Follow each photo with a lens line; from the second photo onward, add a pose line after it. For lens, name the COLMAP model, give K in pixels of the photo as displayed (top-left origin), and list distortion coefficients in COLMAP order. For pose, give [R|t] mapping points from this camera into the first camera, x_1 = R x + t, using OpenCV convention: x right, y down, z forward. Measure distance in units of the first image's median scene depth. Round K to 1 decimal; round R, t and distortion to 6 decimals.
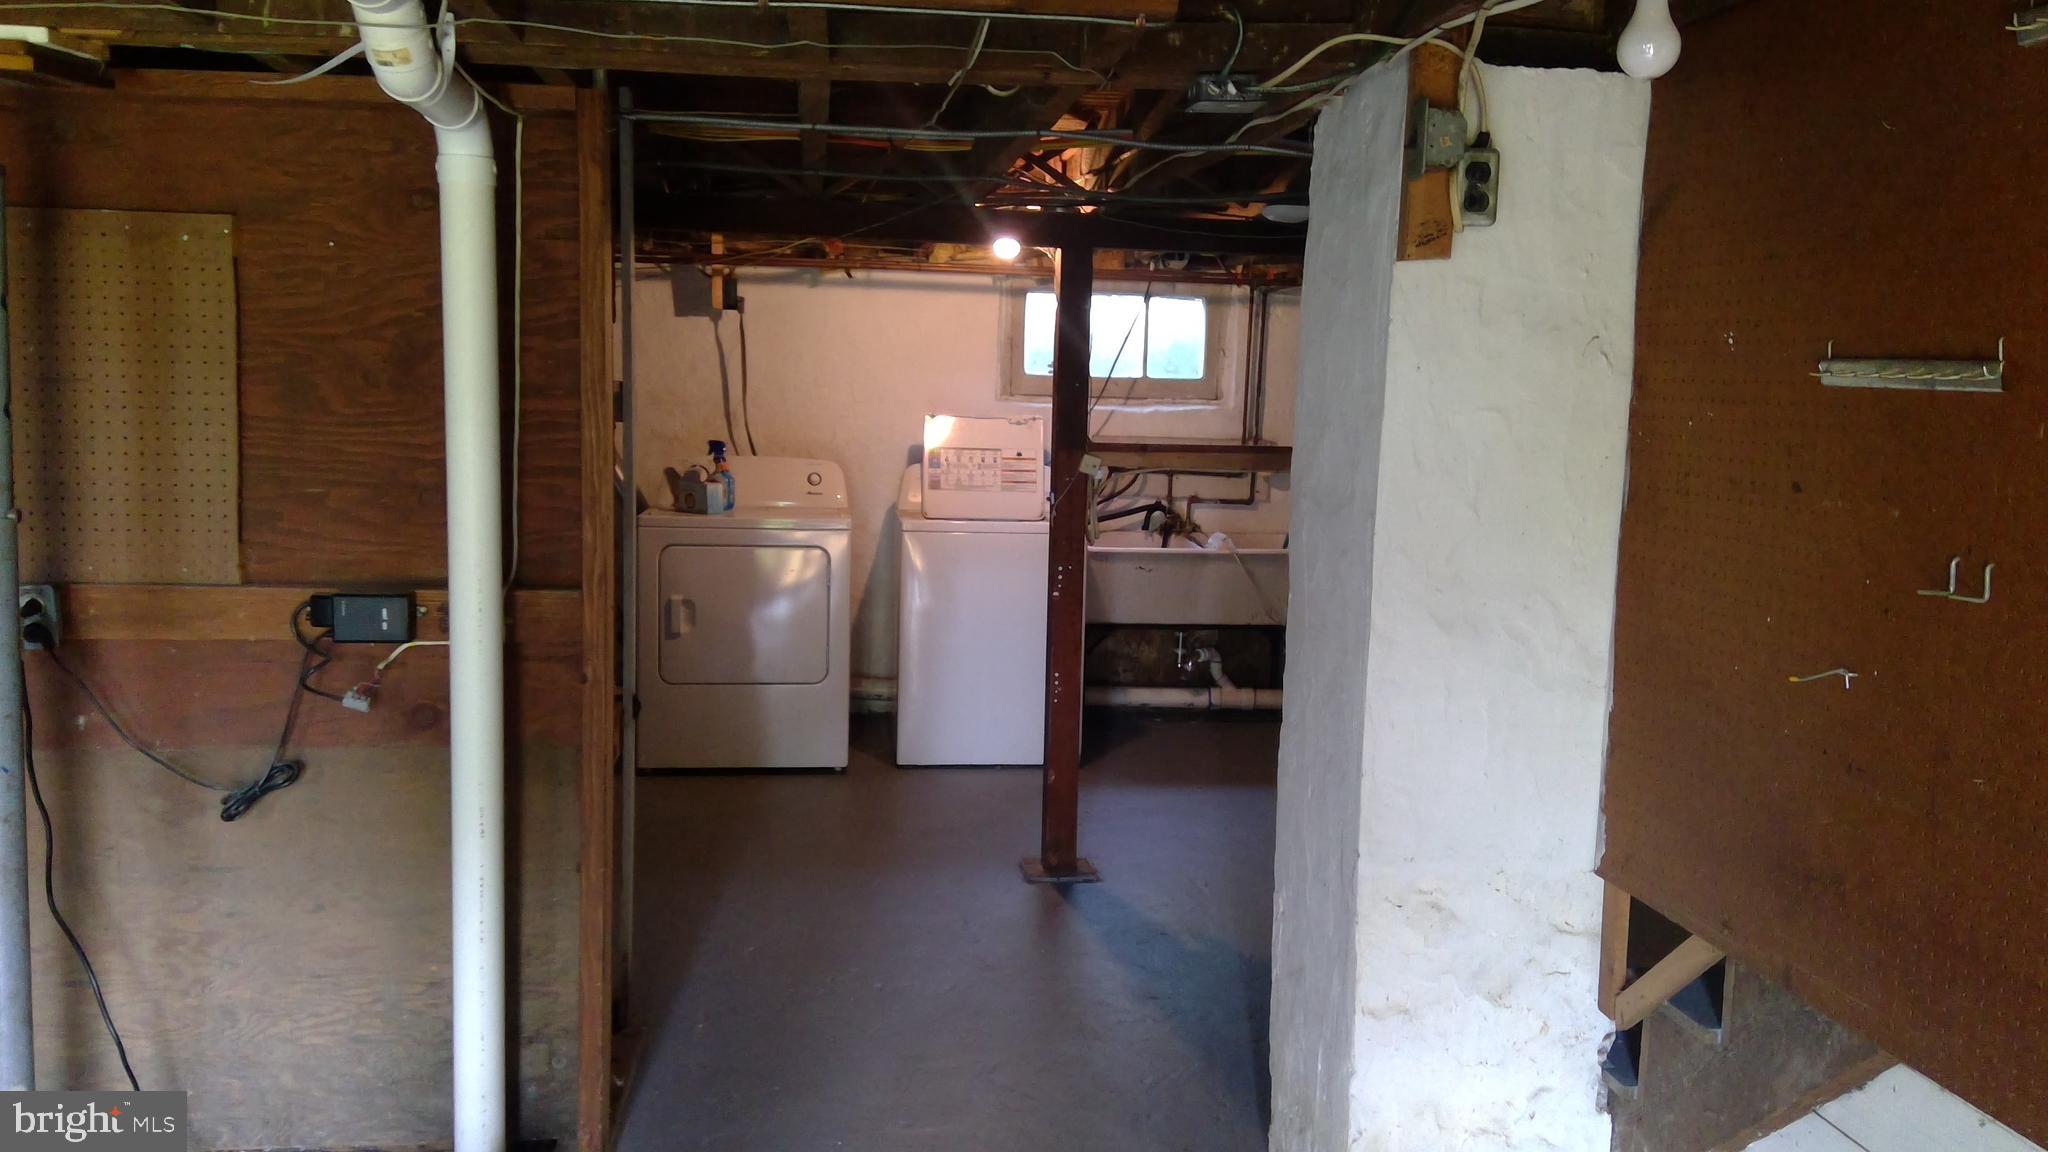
lens RADIAL K [[1604.7, 0, 1024.0], [0, 1604.7, 576.0], [0, 0, 1]] dist [0.125963, -0.208577]
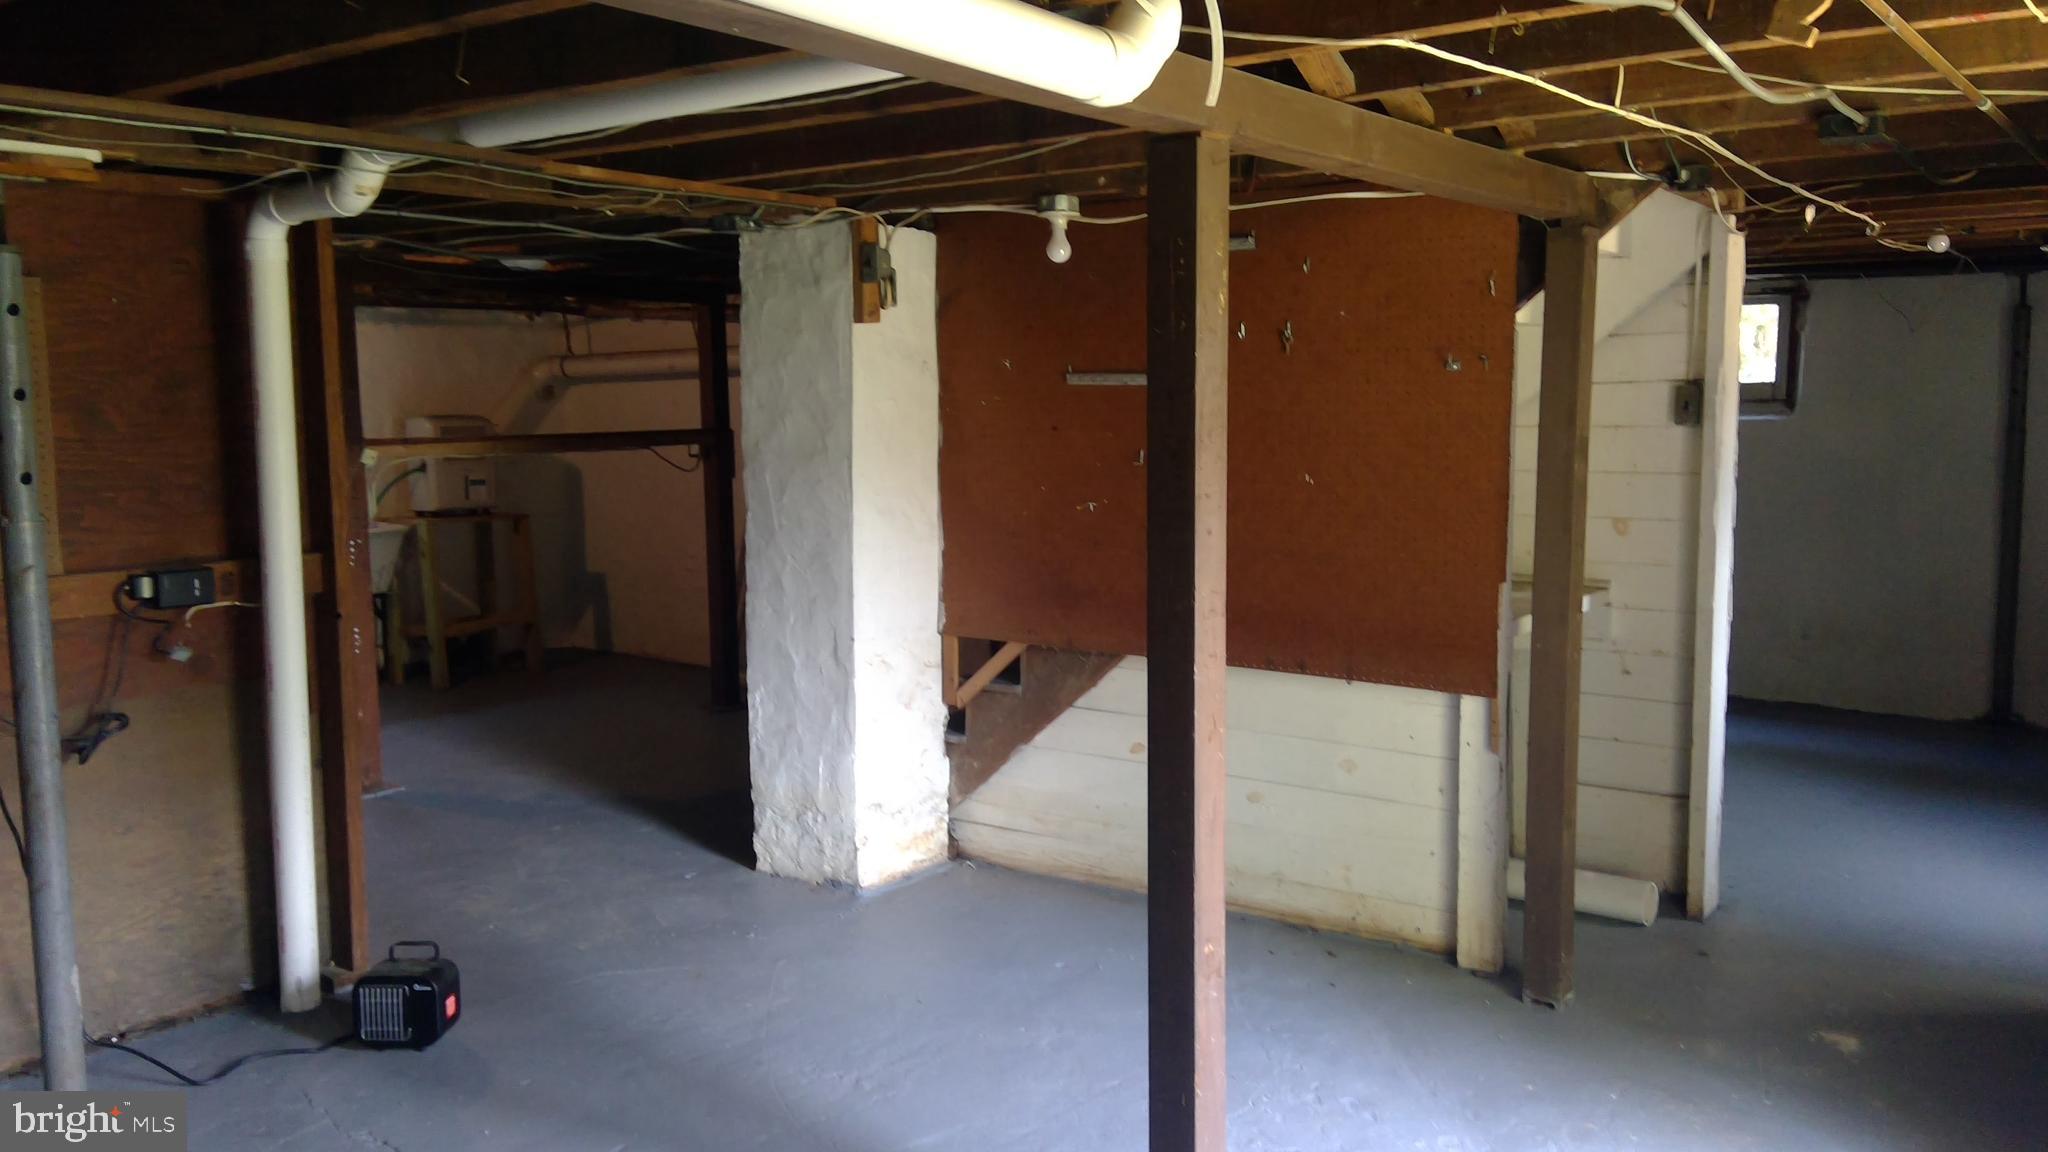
lens RADIAL K [[1604.7, 0, 1024.0], [0, 1604.7, 576.0], [0, 0, 1]] dist [0.125963, -0.208577]
pose [[0.684643, -0.113109, 0.720049, -0.876658], [0.108376, 0.992702, 0.052892, 0.019913], [-0.720776, 0.041824, 0.691905, -0.380681]]
